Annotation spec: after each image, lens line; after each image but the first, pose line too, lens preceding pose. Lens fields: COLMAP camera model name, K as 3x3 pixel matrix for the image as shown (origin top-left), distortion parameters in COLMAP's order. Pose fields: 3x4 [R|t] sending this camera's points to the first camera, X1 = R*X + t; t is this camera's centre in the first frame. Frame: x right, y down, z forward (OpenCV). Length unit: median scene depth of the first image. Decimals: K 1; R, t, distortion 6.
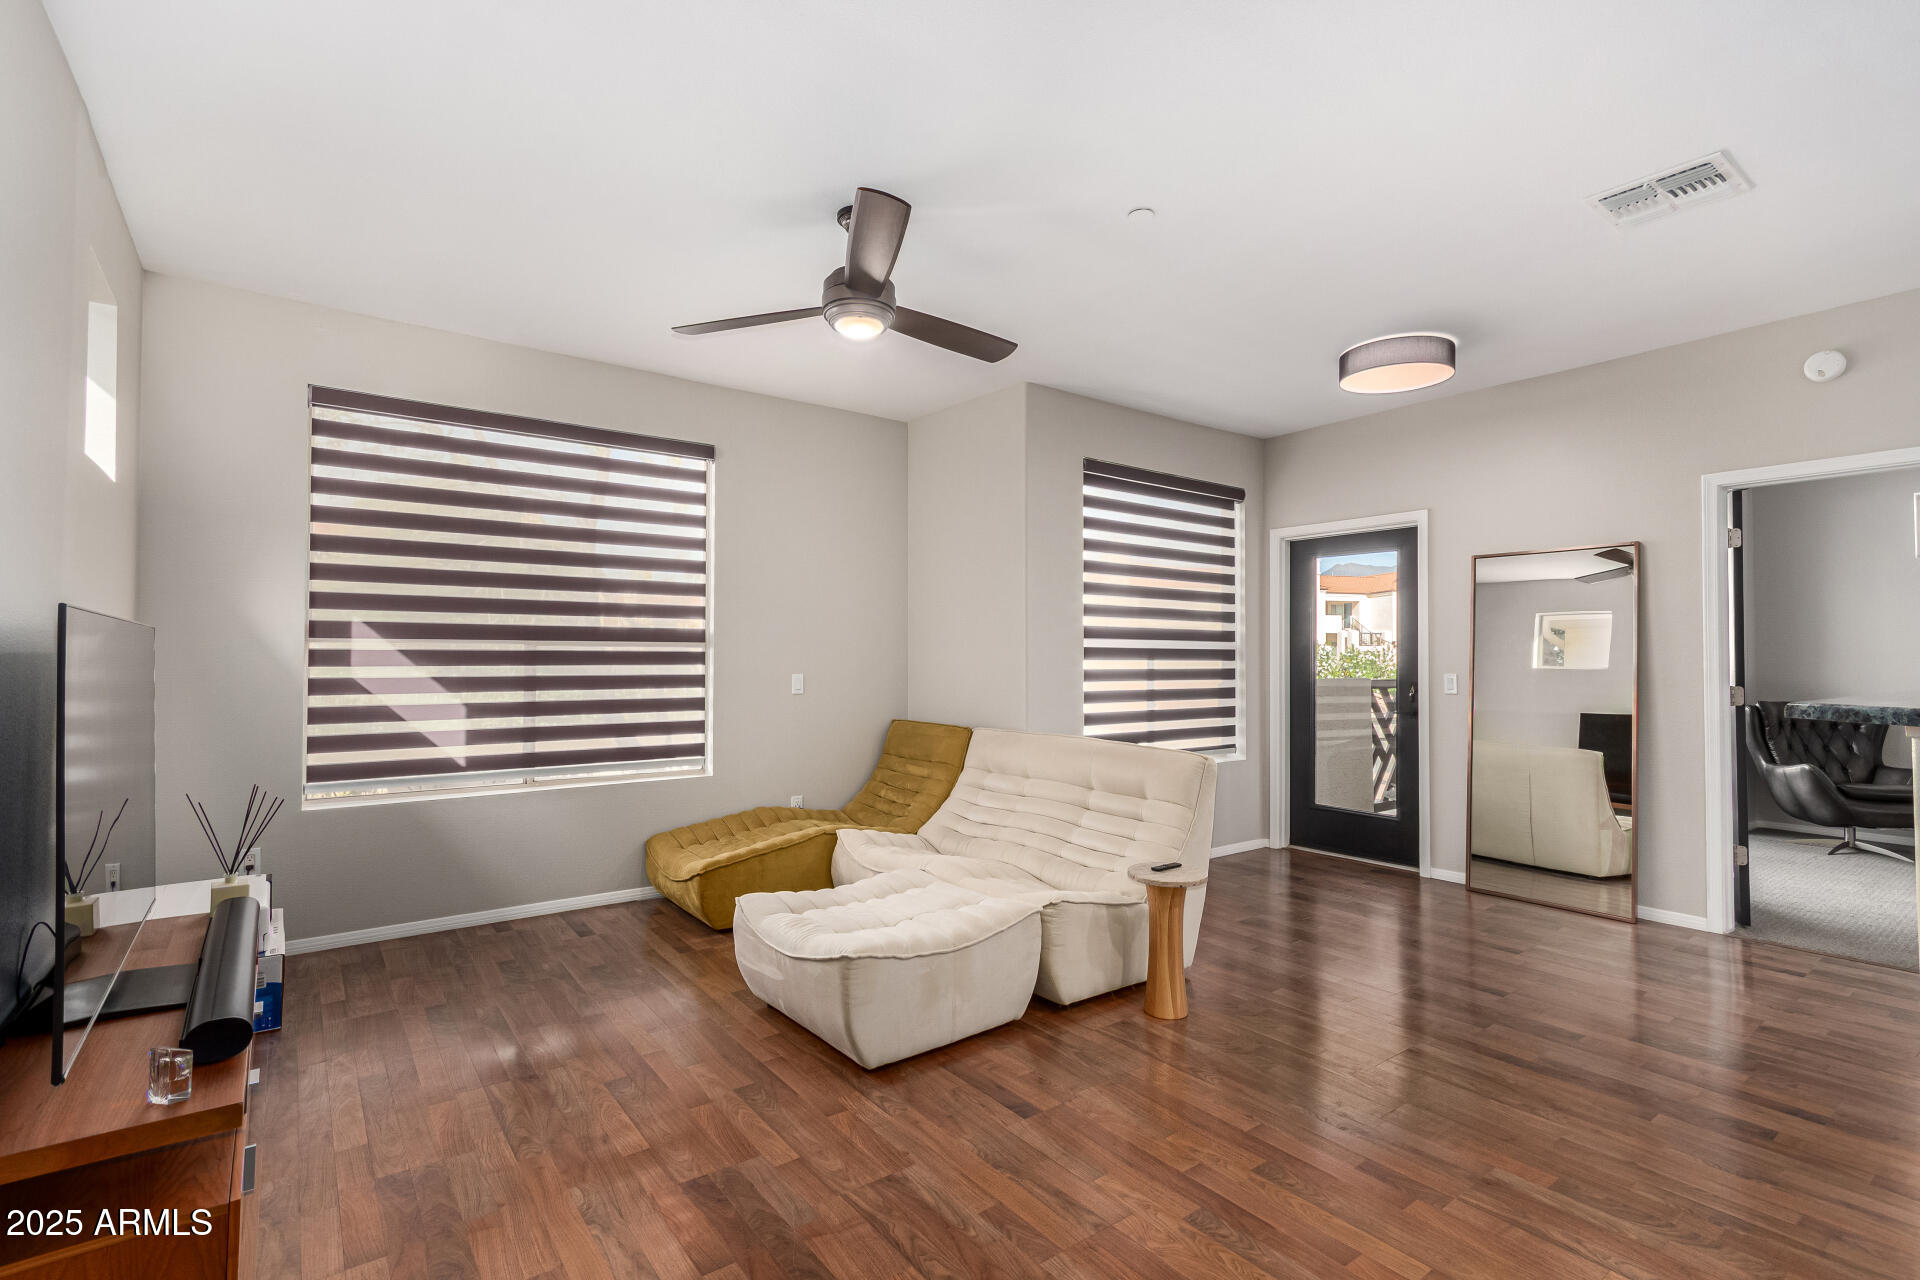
lens RADIAL K [[884.7, 0, 960.0], [0, 884.7, 640.0], [0, 0, 1]] dist [0.012169, 0.000674]
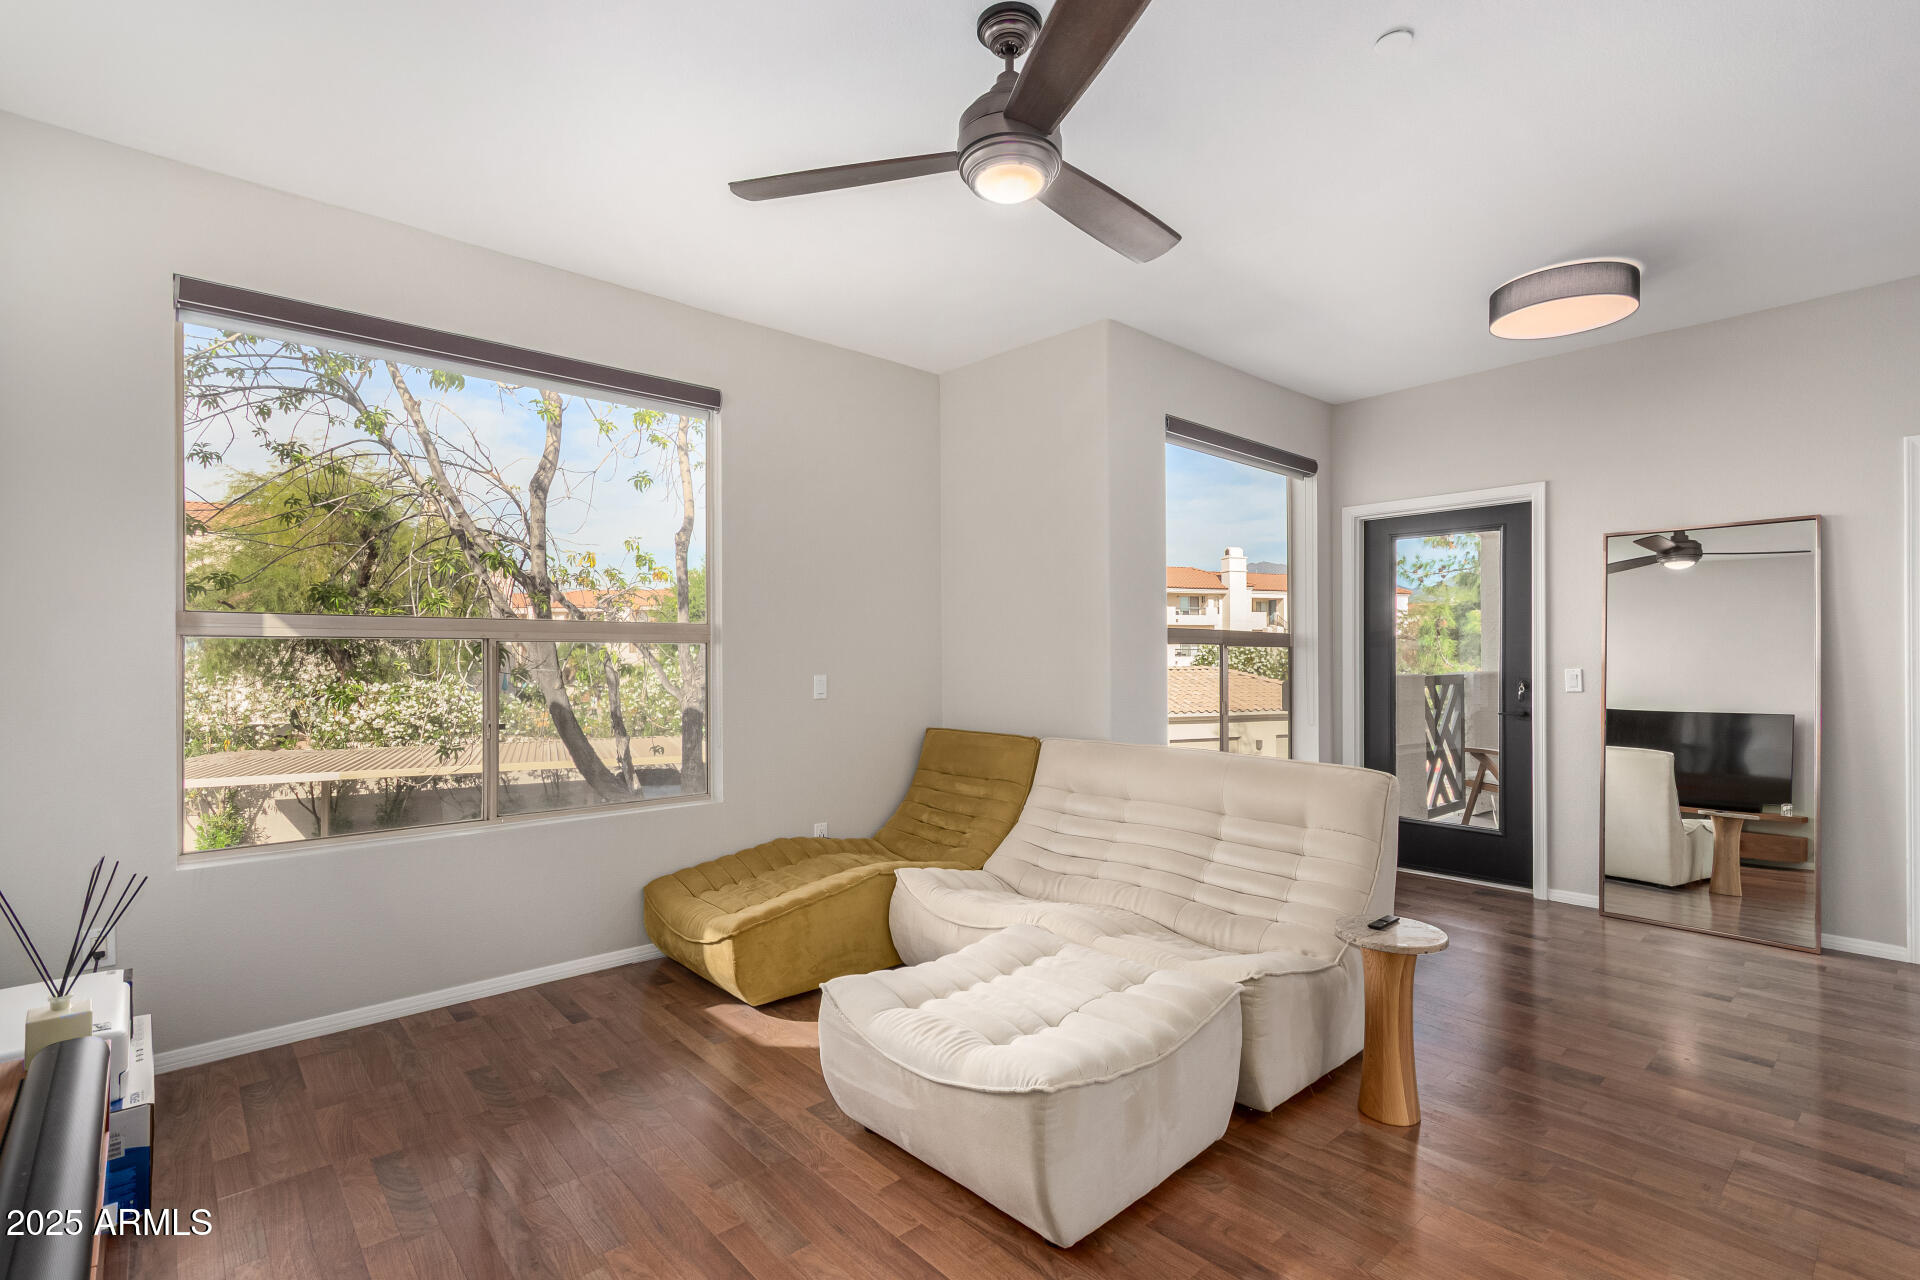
lens RADIAL K [[889.8, 0, 963.8], [0, 889.8, 654.0], [0, 0, 1]] dist [0.010080, -0.001200]
pose [[0.996044, -0.005001, 0.088722, -0.160152], [0.003384, 0.999826, 0.018364, 0.005732], [-0.088799, -0.017991, 0.995887, 0.214969]]
